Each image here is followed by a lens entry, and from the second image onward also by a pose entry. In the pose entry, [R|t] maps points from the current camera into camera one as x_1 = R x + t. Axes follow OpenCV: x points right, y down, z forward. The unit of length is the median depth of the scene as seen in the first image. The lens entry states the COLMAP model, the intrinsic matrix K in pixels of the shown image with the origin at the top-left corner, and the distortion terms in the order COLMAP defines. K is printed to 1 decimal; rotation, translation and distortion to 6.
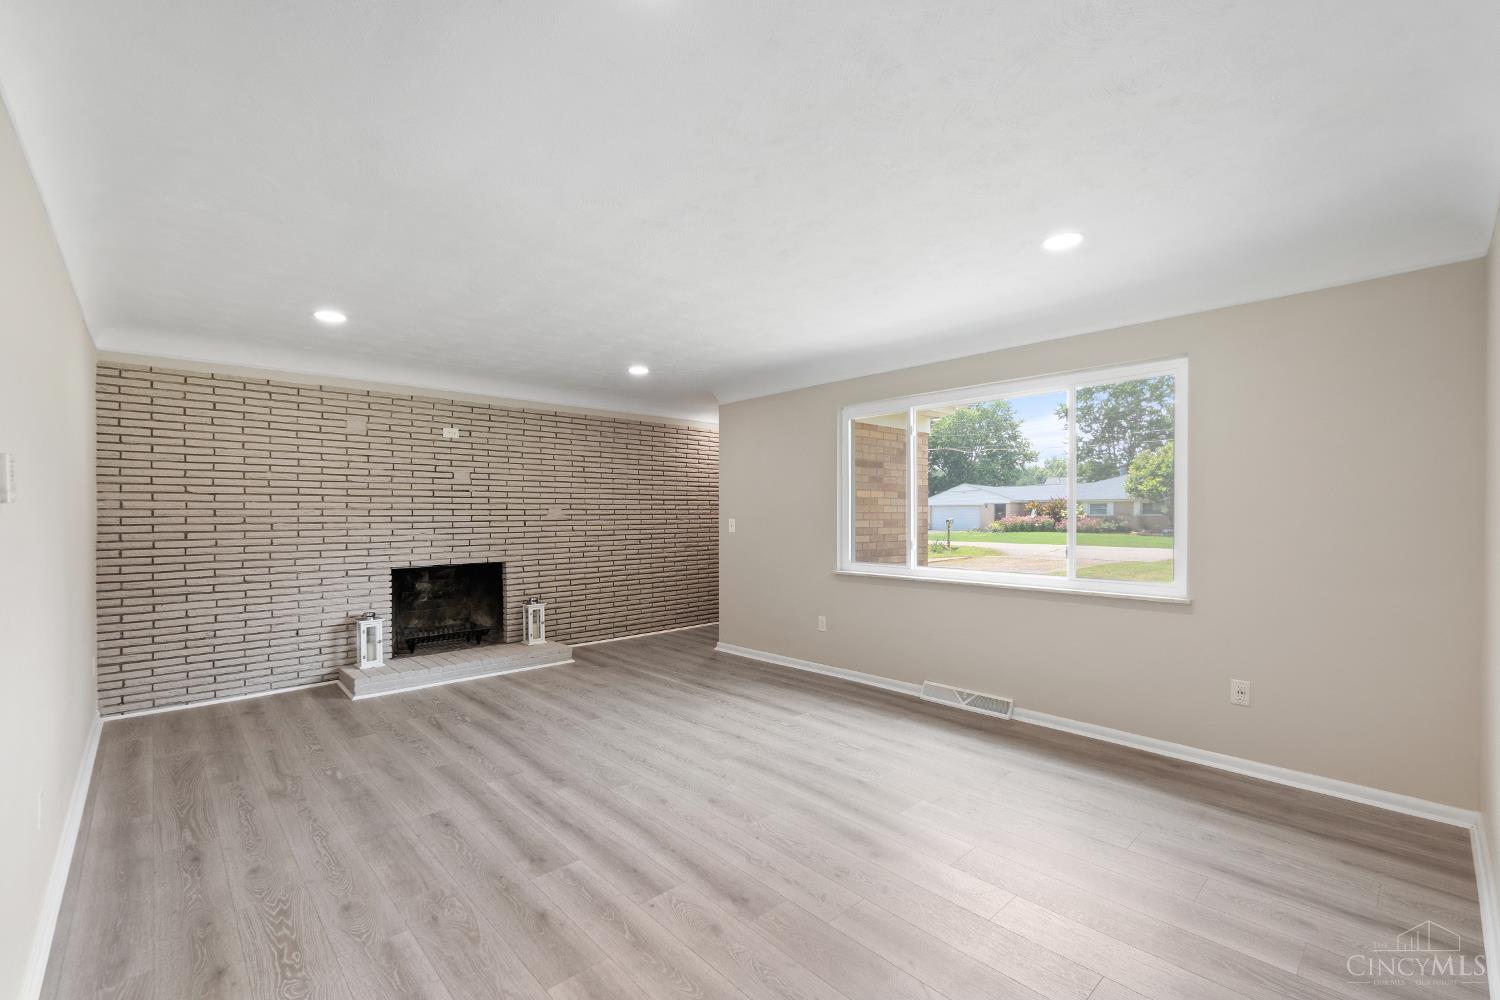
lens RADIAL K [[641.0, 0, 748.2], [0, 641.0, 509.0], [0, 0, 1]] dist [-0.006093, 0.000201]
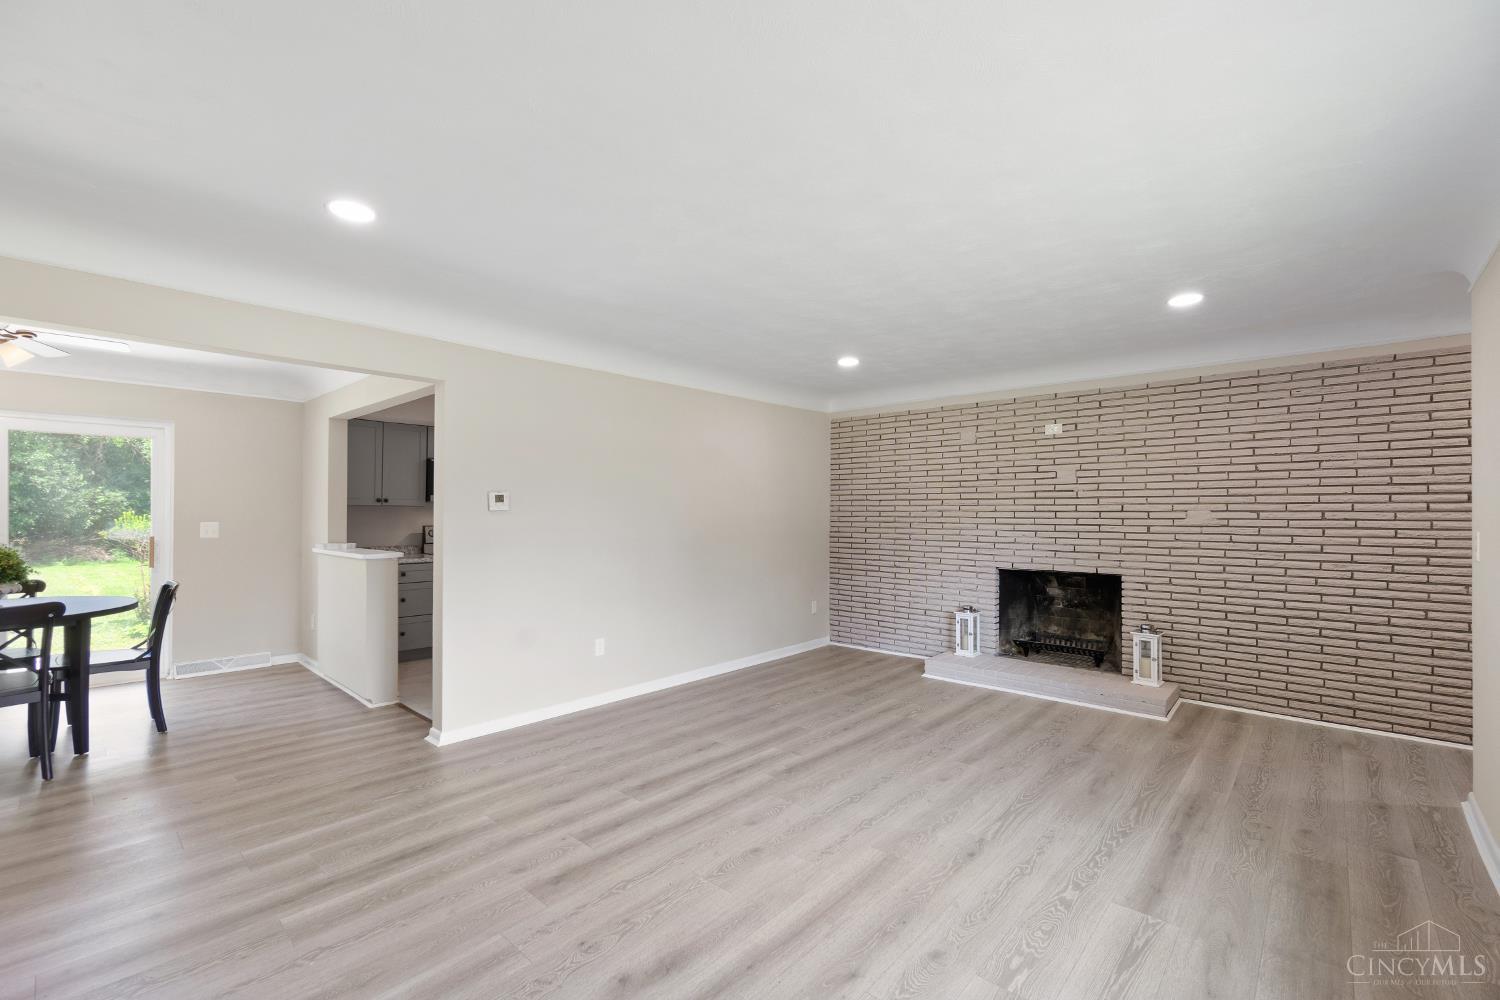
lens RADIAL K [[641.0, 0, 748.2], [0, 641.0, 509.0], [0, 0, 1]] dist [-0.006093, 0.000201]
pose [[0.085374, -0.004022, -0.996341, 0.542341], [0.002814, 0.999989, -0.003796, -0.000788], [0.996345, -0.002480, 0.085384, 0.617614]]
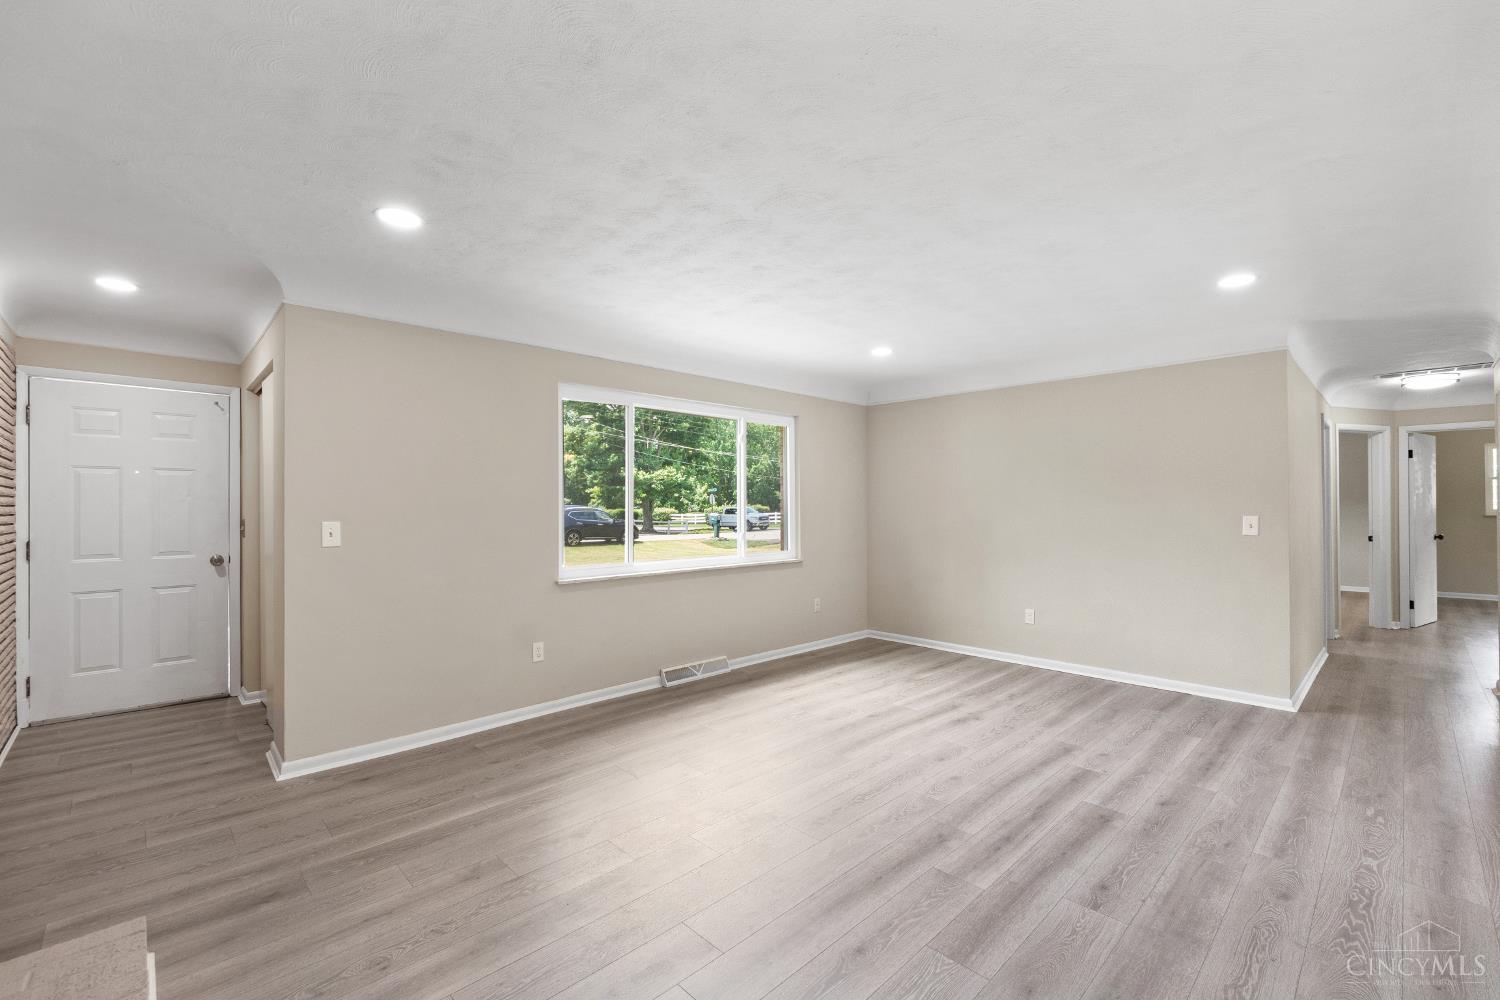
lens RADIAL K [[636.1, 0, 741.3], [0, 636.1, 505.8], [0, 0, 1]] dist [-0.003091, 0.000889]
pose [[-0.010525, 0.007002, 0.999920, -0.802797], [-0.001171, 0.999975, -0.007015, 0.007518], [-0.999944, -0.001245, -0.010517, 0.921945]]
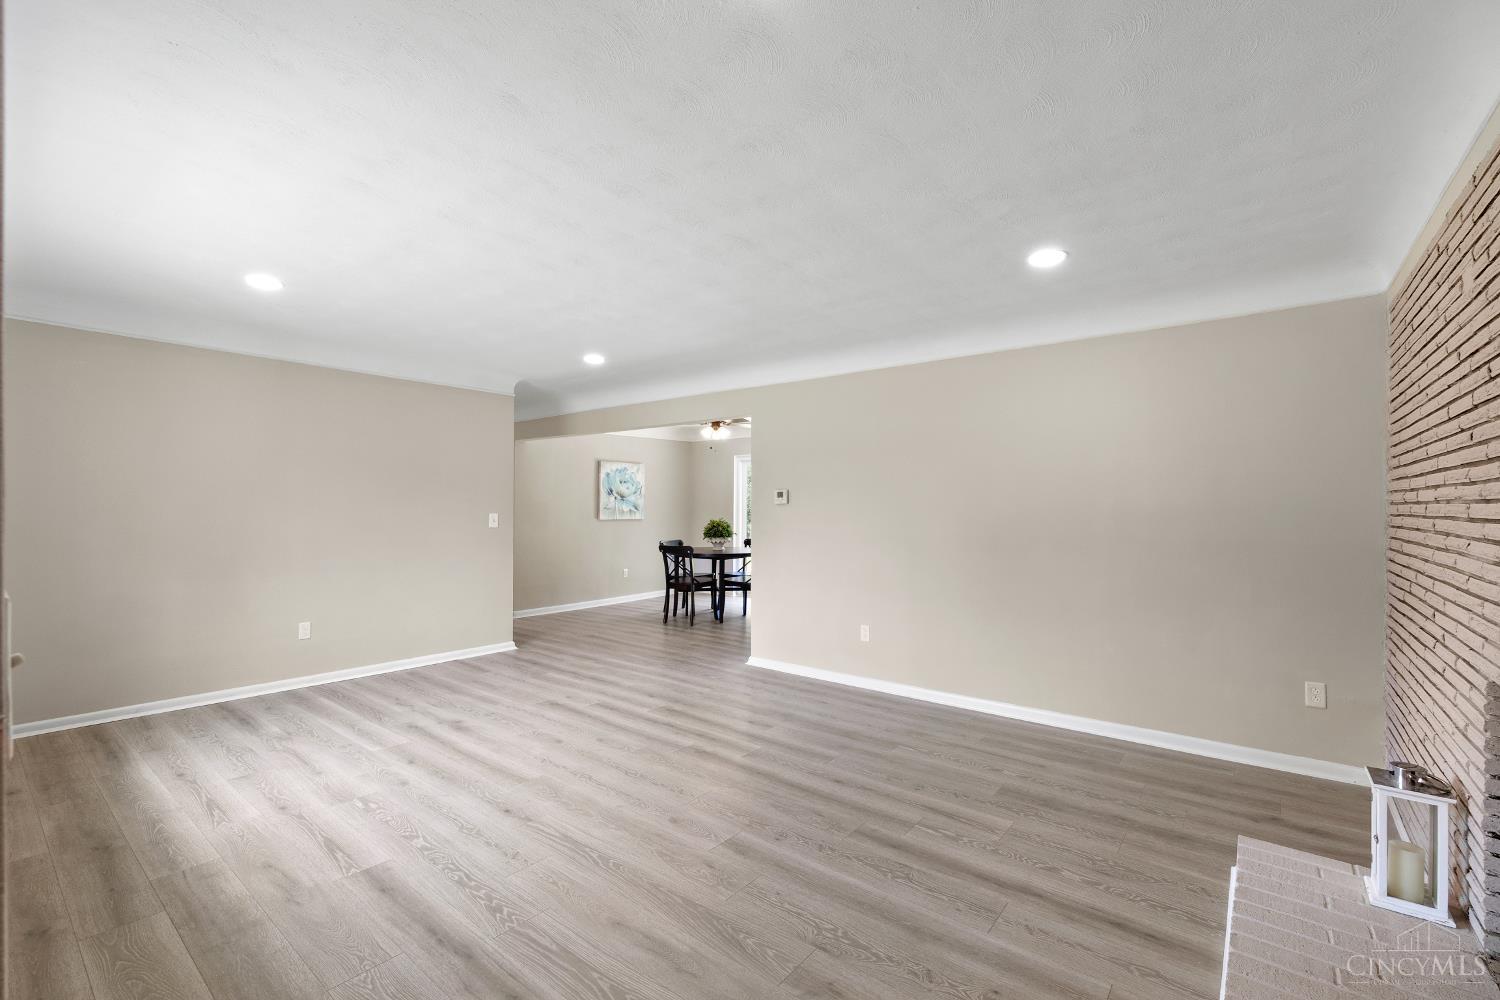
lens RADIAL K [[654.3, 0, 750.0], [0, 654.3, 500.0], [0, 0, 1]] dist [-0.006532, -0.000214]
pose [[-0.989049, -0.004074, -0.147532, -0.155749], [-0.002001, 0.999897, -0.014197, 0.007075], [0.147575, -0.013746, -0.988955, 1.548327]]
